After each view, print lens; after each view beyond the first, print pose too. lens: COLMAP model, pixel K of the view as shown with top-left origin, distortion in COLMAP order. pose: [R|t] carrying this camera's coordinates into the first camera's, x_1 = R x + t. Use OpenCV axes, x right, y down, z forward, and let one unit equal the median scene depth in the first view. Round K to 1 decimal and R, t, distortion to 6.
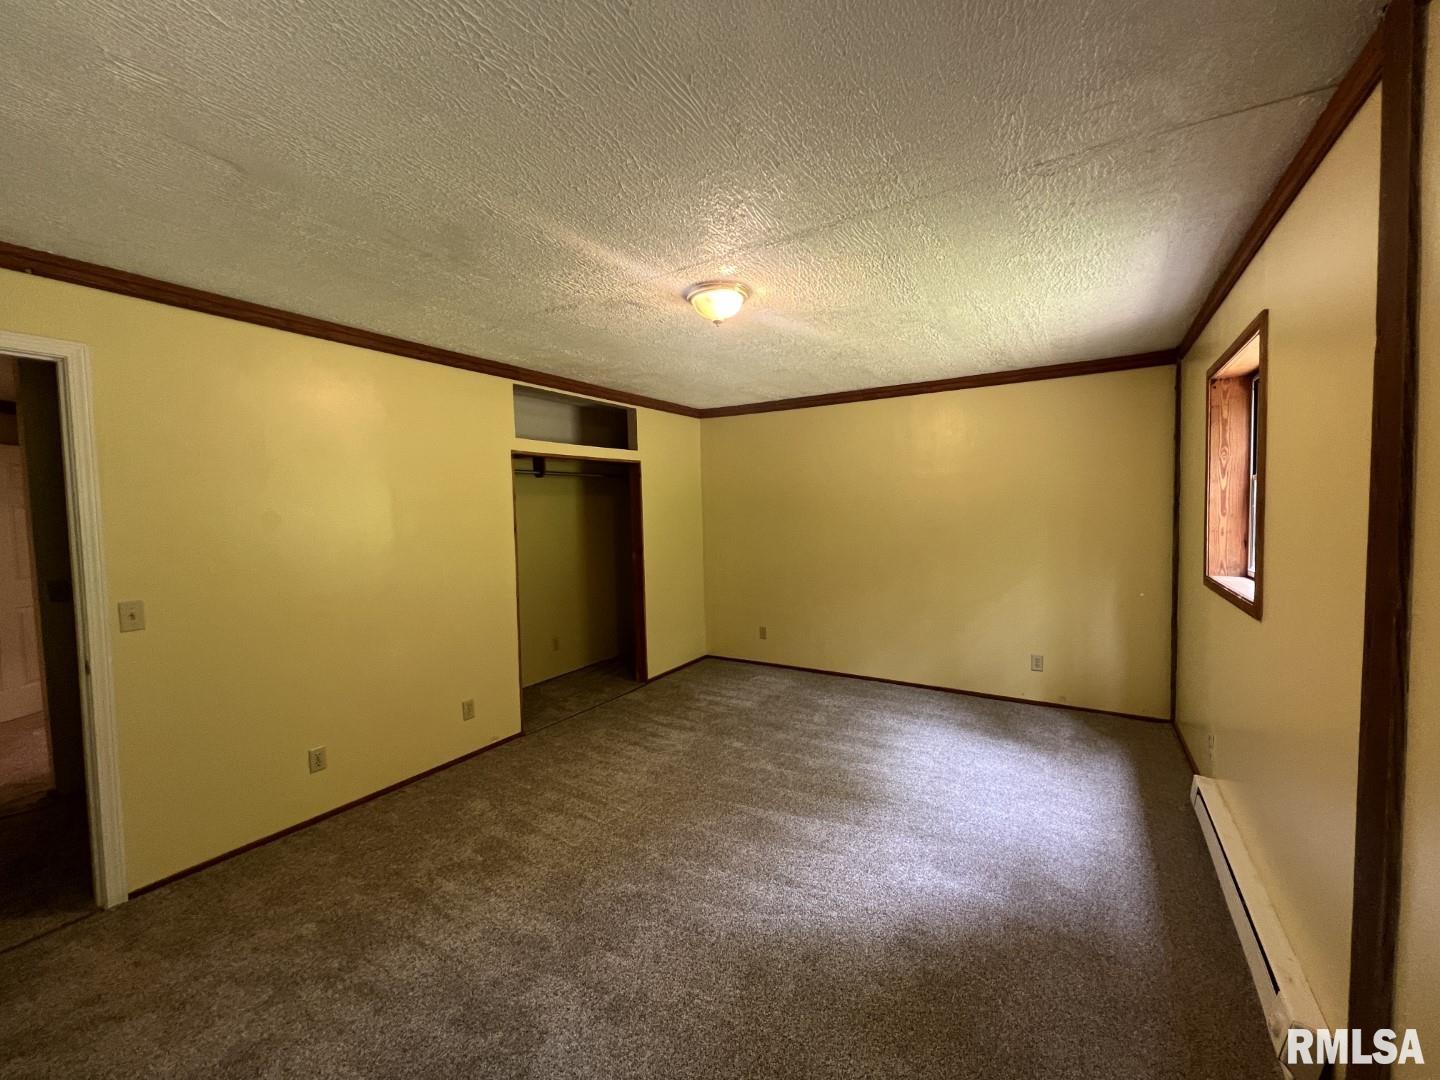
lens RADIAL K [[576.2, 0, 719.2], [0, 576.2, 540.5], [0, 0, 1]] dist [-0.000867, 0.000561]
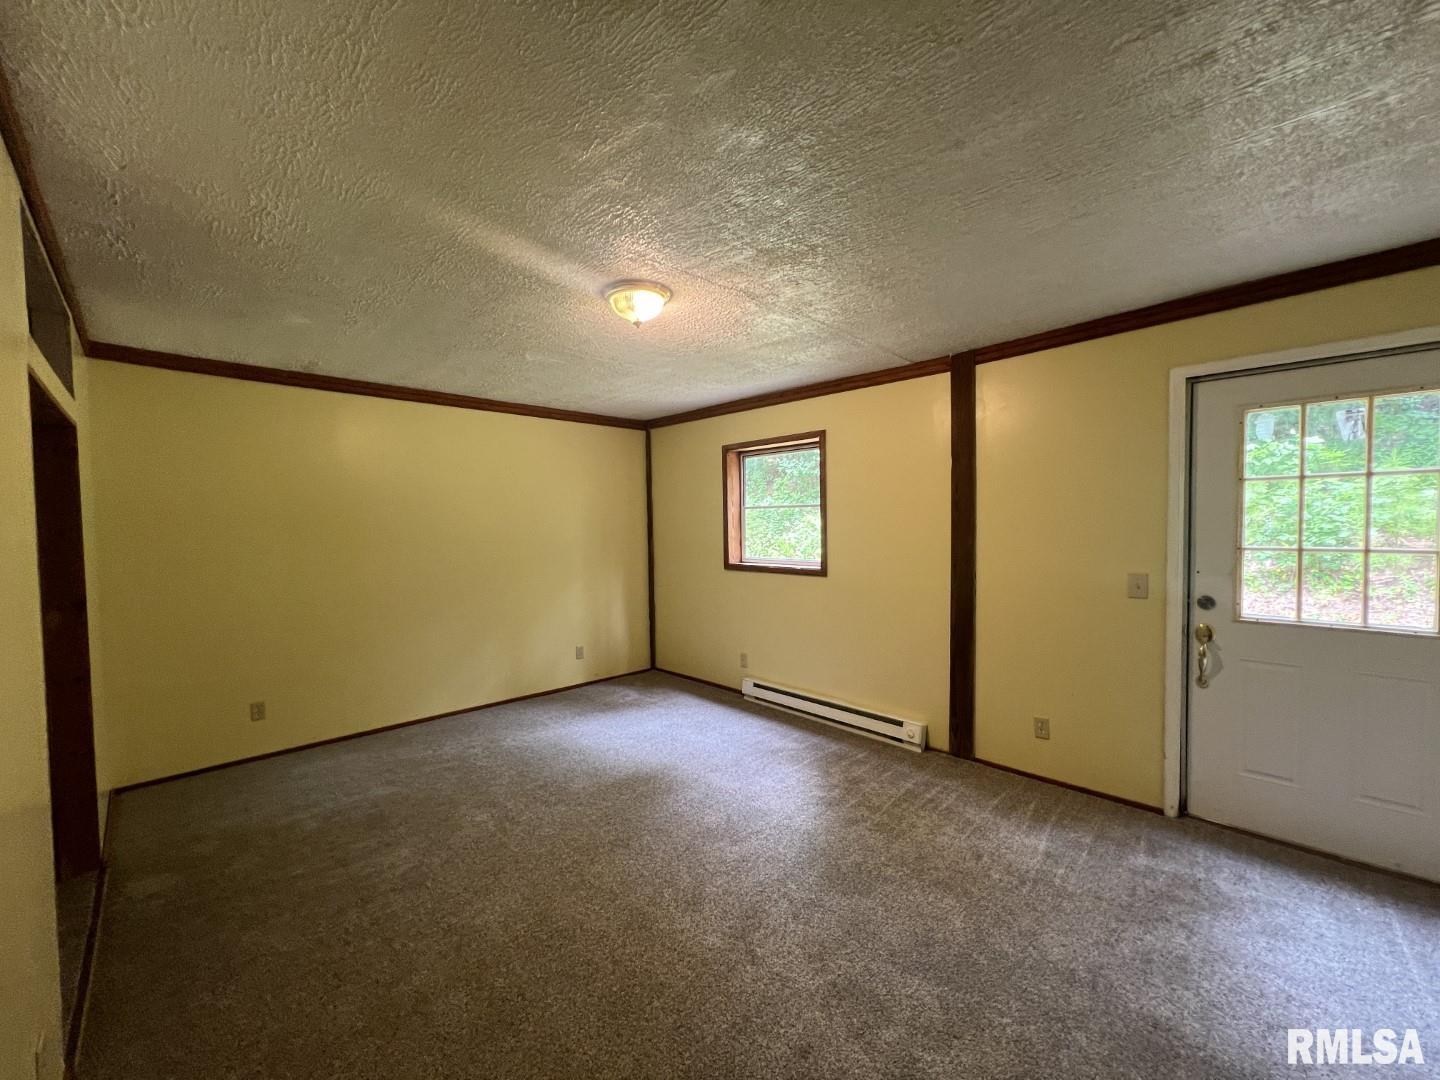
lens RADIAL K [[576.2, 0, 719.2], [0, 576.2, 540.5], [0, 0, 1]] dist [-0.000867, 0.000561]
pose [[0.242543, -0.012319, 0.970063, -0.627222], [0.055829, 0.998440, -0.001280, -0.005783], [-0.968533, 0.054468, 0.242852, 0.457622]]
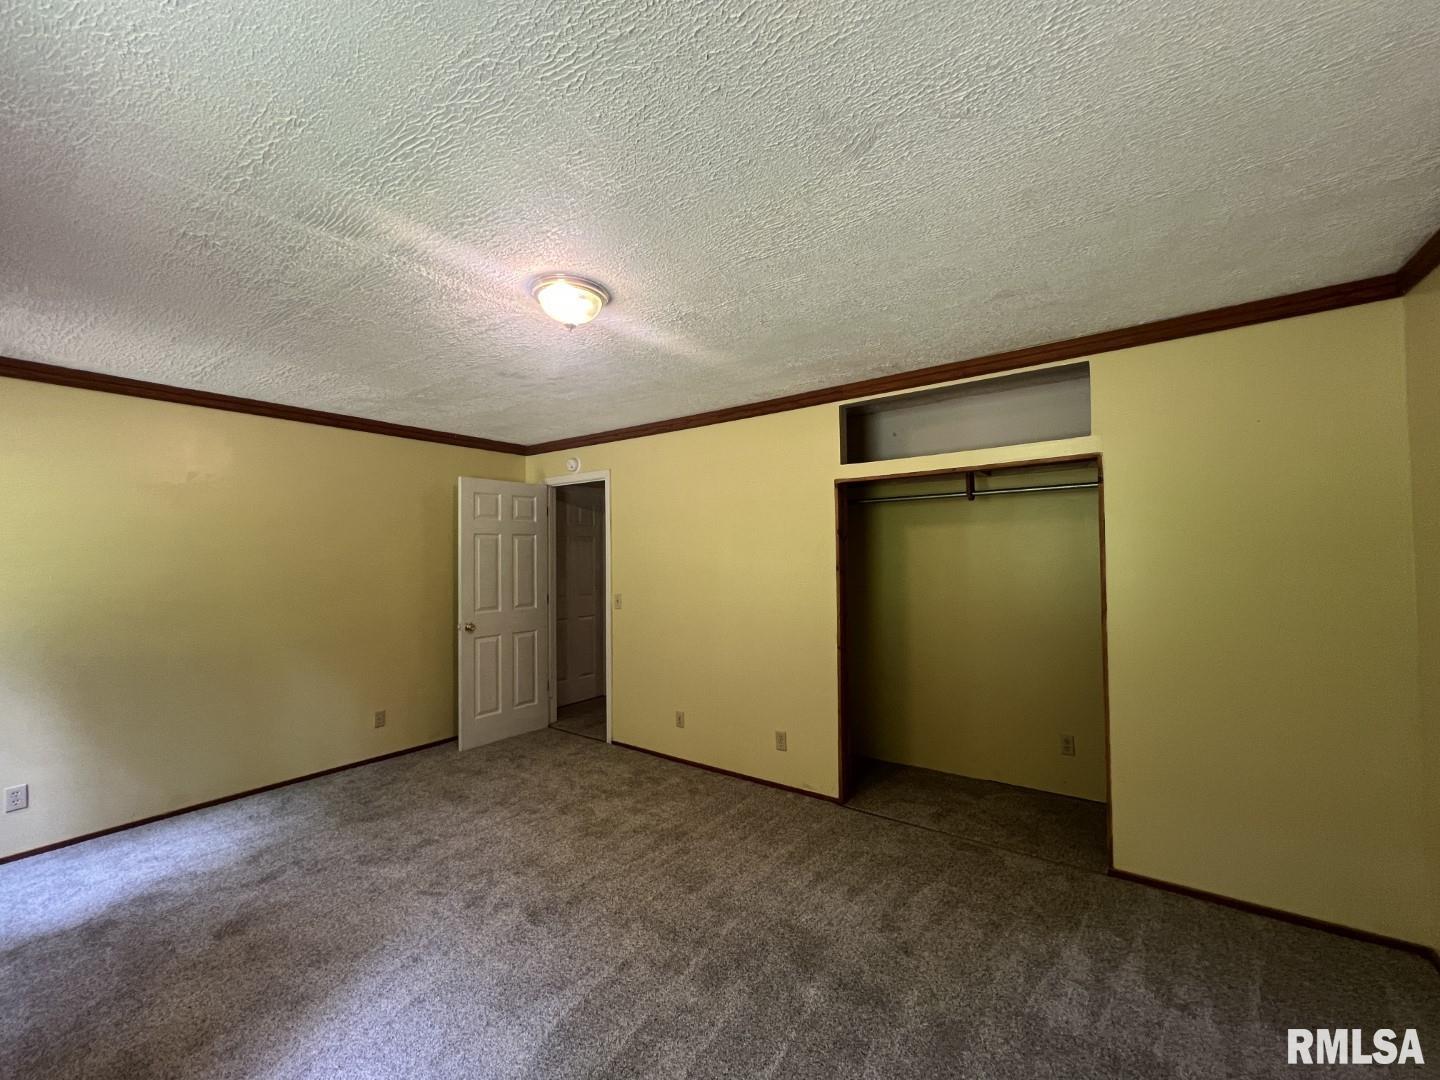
lens RADIAL K [[576.2, 0, 719.2], [0, 576.2, 540.5], [0, 0, 1]] dist [-0.000867, 0.000561]
pose [[-0.076546, -0.002480, -0.997063, 0.558577], [-0.035799, 0.999359, 0.000262, -0.055426], [0.996423, 0.035714, -0.076586, 0.894693]]
